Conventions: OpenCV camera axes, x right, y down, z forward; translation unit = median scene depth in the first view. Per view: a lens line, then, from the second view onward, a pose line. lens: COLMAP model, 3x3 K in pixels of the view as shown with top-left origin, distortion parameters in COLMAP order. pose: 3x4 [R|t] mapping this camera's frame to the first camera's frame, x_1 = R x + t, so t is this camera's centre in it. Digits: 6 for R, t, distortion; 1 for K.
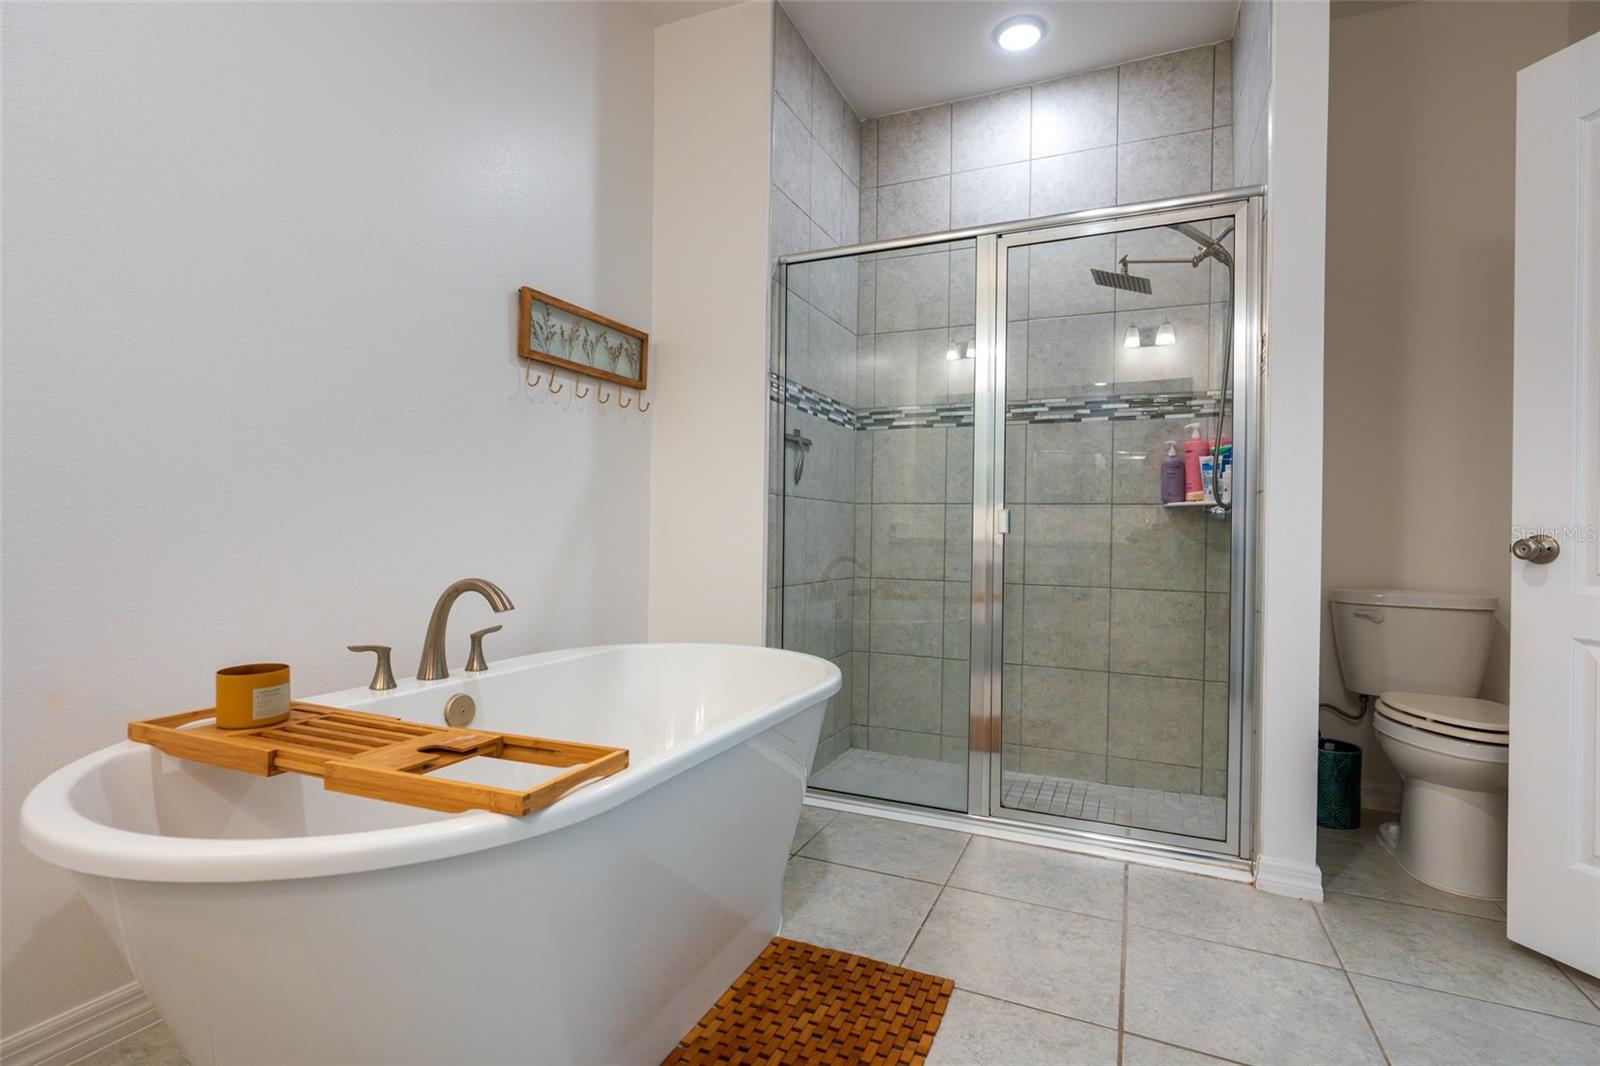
lens RADIAL K [[756.4, 0, 795.0], [0, 756.4, 530.1], [0, 0, 1]] dist [0.000299, 0.001207]
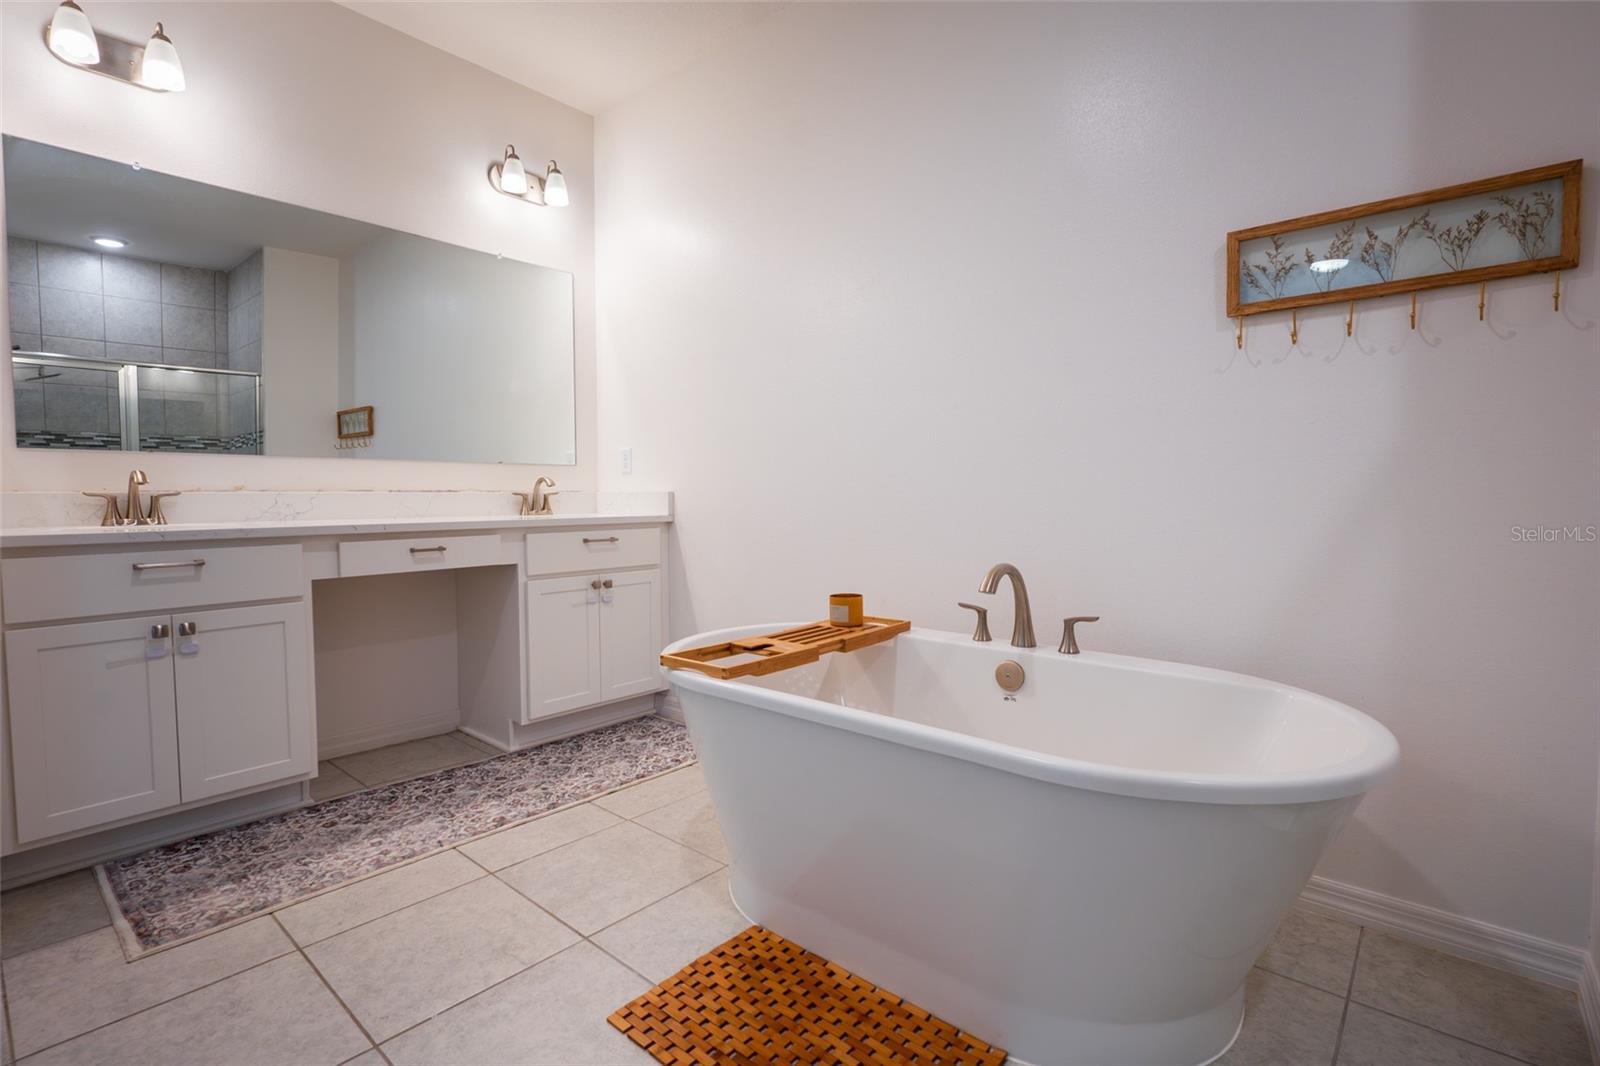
lens RADIAL K [[753.3, 0, 798.2], [0, 753.3, 527.0], [0, 0, 1]] dist [0.000122, 0.000238]
pose [[-0.282181, 0.030782, -0.958867, 0.566722], [-0.001160, 0.999473, 0.032427, -0.021610], [0.959361, 0.010262, -0.281996, 0.749073]]
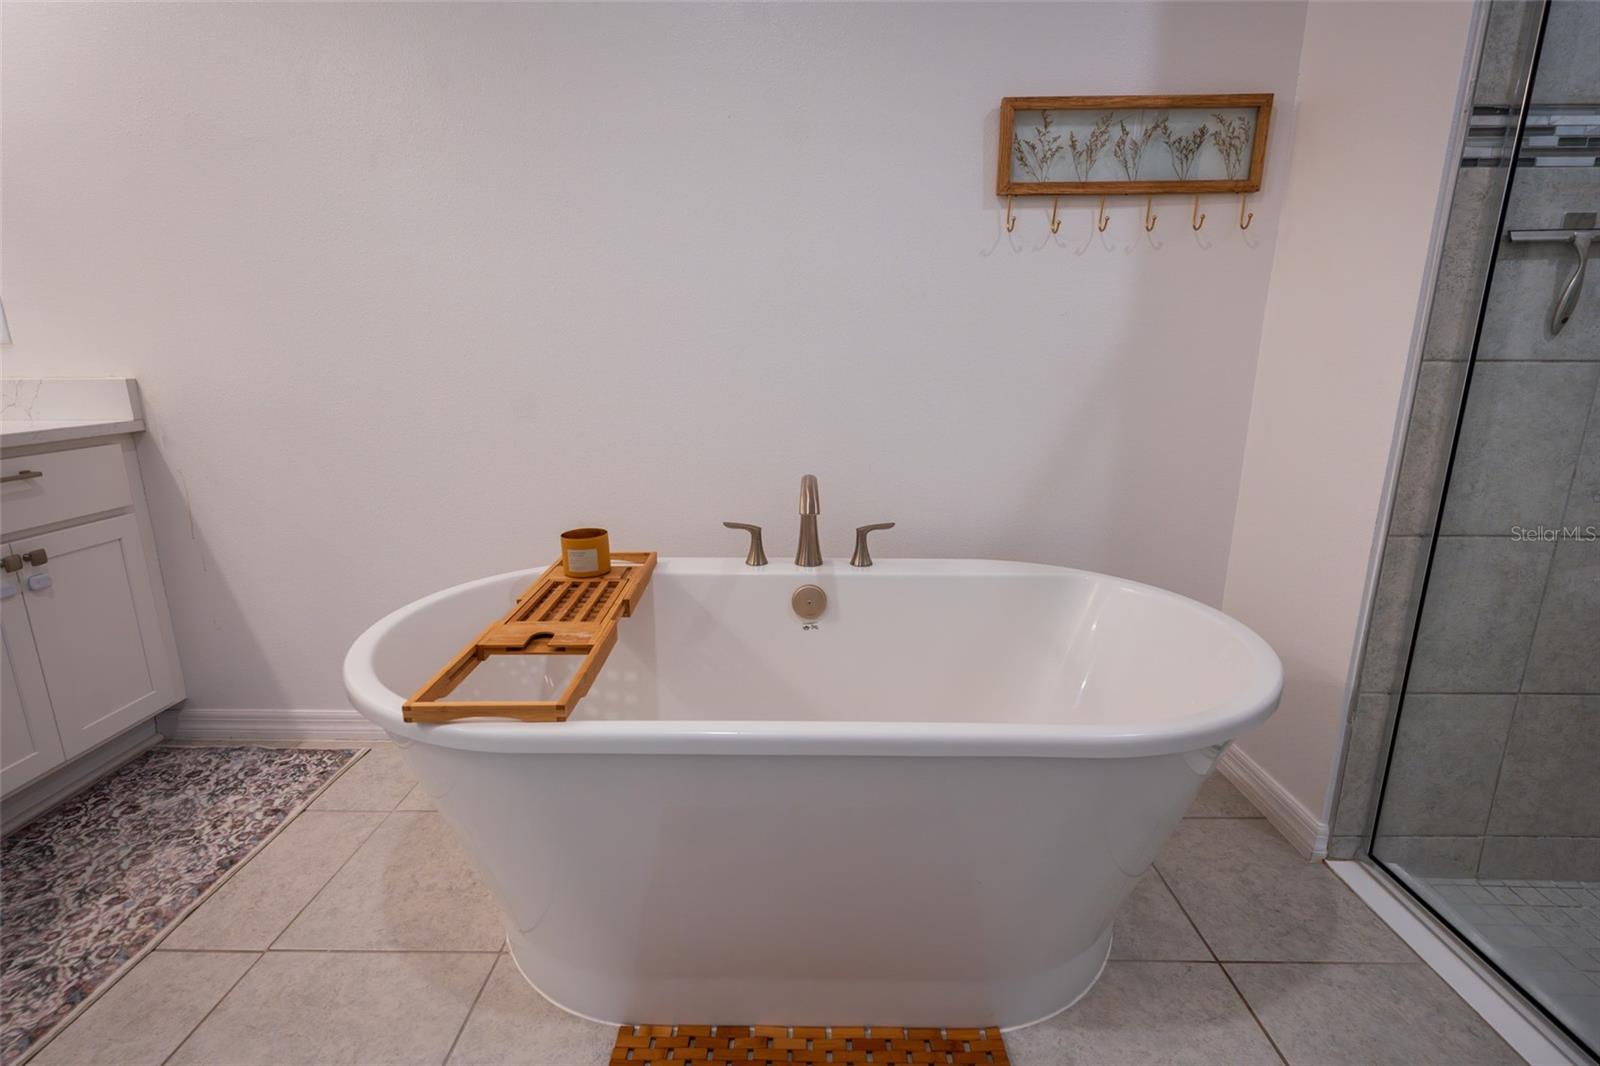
lens RADIAL K [[754.2, 0, 798.9], [0, 754.2, 533.4], [0, 0, 1]] dist [0.000973, -0.000304]
pose [[0.403904, 0.204247, -0.891709, 0.327198], [0.005319, 0.974216, 0.225554, -0.059653], [0.914786, -0.095845, 0.392403, 0.441327]]
